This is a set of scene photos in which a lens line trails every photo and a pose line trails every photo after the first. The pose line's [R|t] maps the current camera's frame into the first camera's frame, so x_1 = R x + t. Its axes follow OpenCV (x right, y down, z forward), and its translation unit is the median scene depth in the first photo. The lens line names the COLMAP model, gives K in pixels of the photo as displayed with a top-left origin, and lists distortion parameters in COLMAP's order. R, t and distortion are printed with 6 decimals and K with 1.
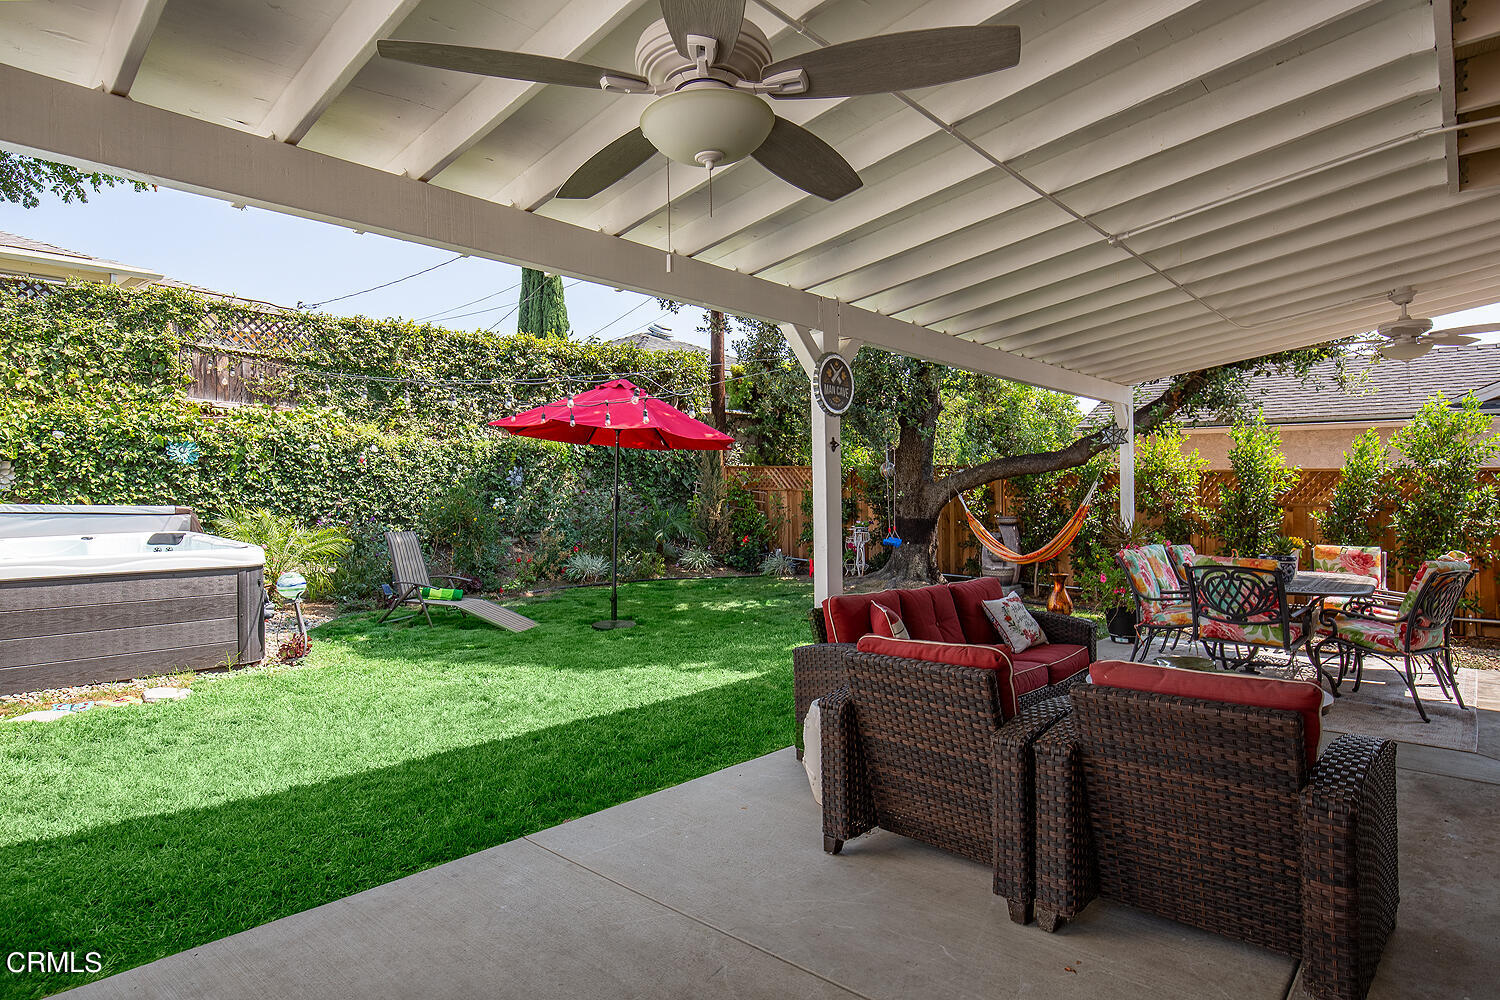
lens RADIAL K [[854.6, 0, 763.1], [0, 854.6, 505.2], [0, 0, 1]] dist [-0.008850, -0.000719]
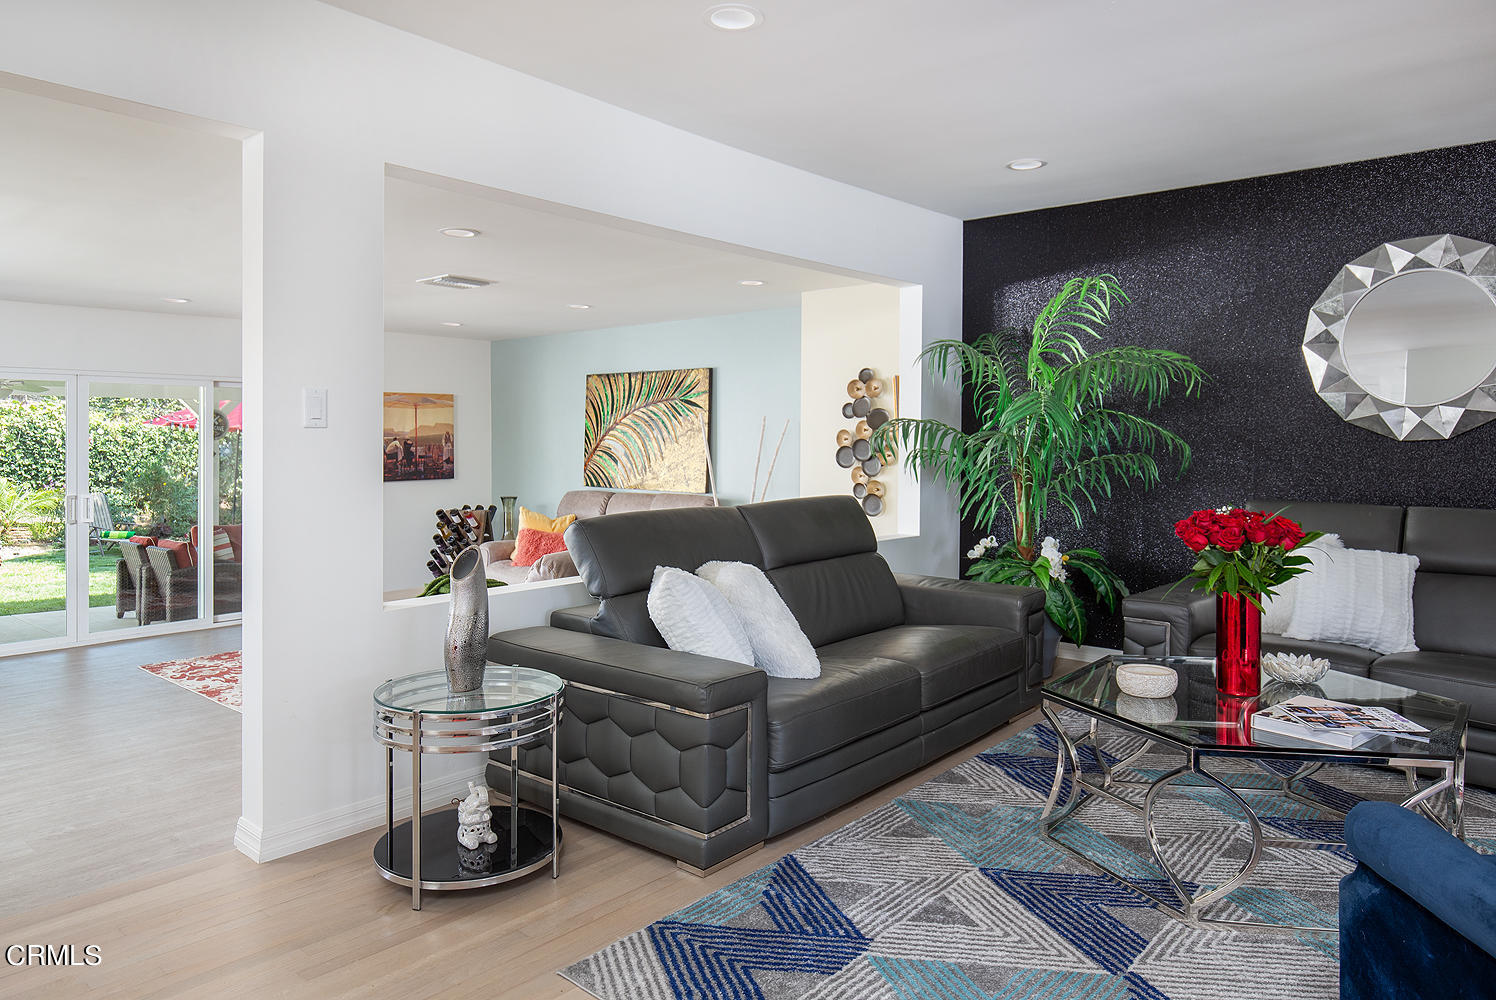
lens RADIAL K [[995.0, 0, 767.9], [0, 995.0, 452.4], [0, 0, 1]] dist [0.008678, -0.012372]
pose [[0.999906, 0.002338, 0.013487, 0.740721], [-0.002306, 0.999995, -0.002360, -0.039369], [-0.013493, 0.002329, 0.999906, -0.761781]]
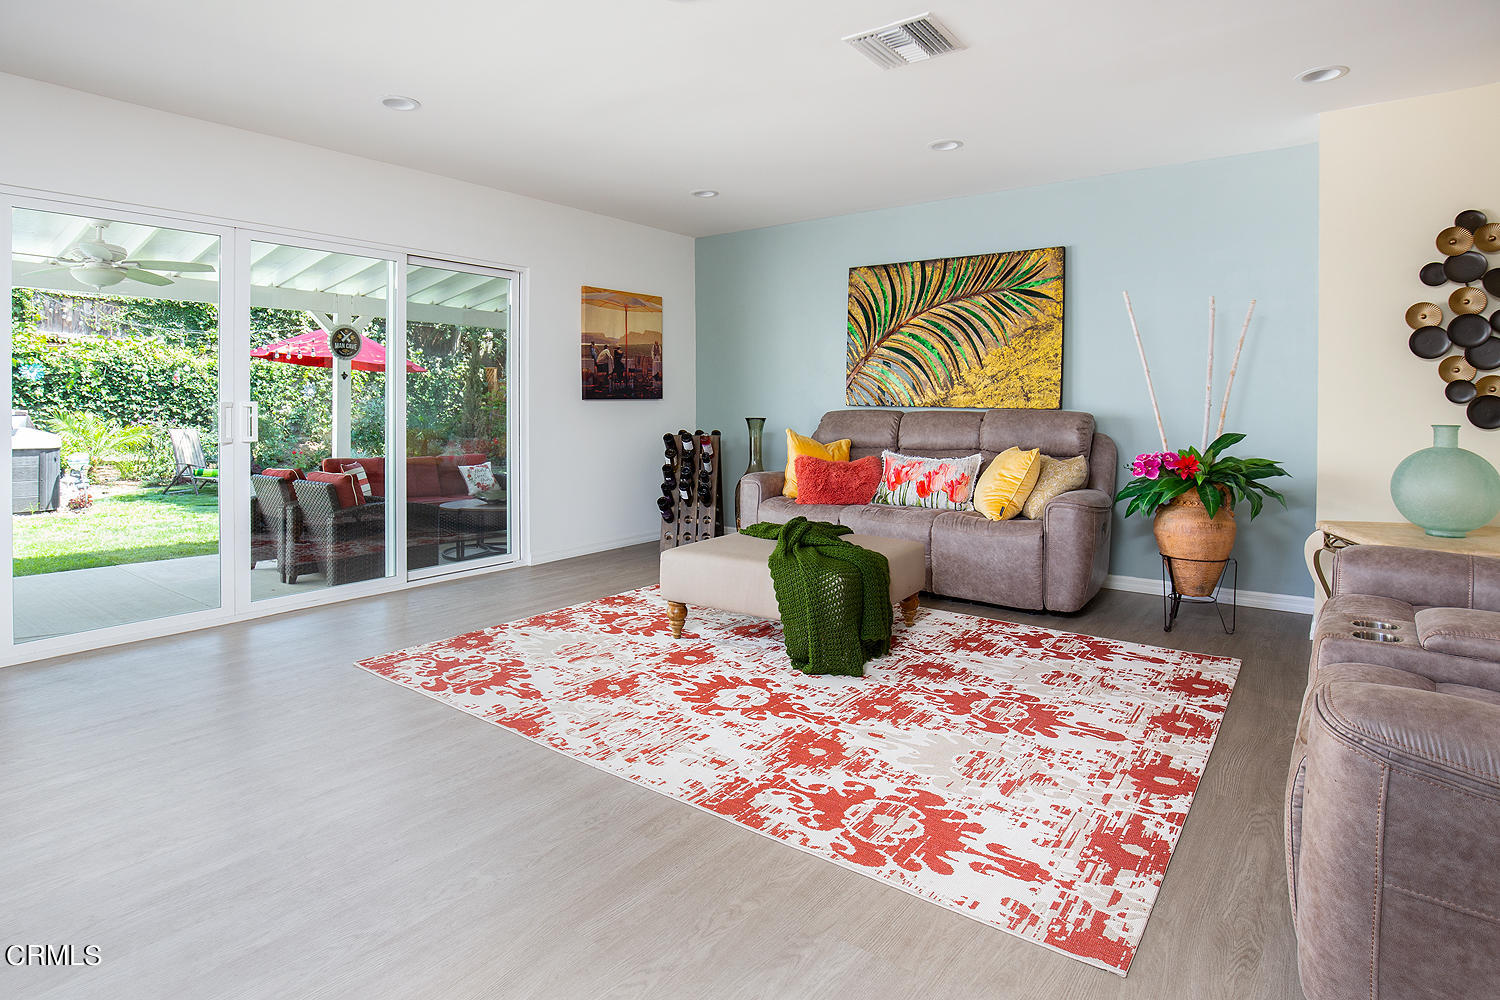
lens RADIAL K [[796.8, 0, 767.0], [0, 796.8, 426.9], [0, 0, 1]] dist [-0.046554, 0.002680]
pose [[0.995652, 0.003835, 0.093073, 0.427089], [-0.005221, 0.999879, 0.014655, 0.003574], [-0.093006, -0.015077, 0.995551, -0.379911]]
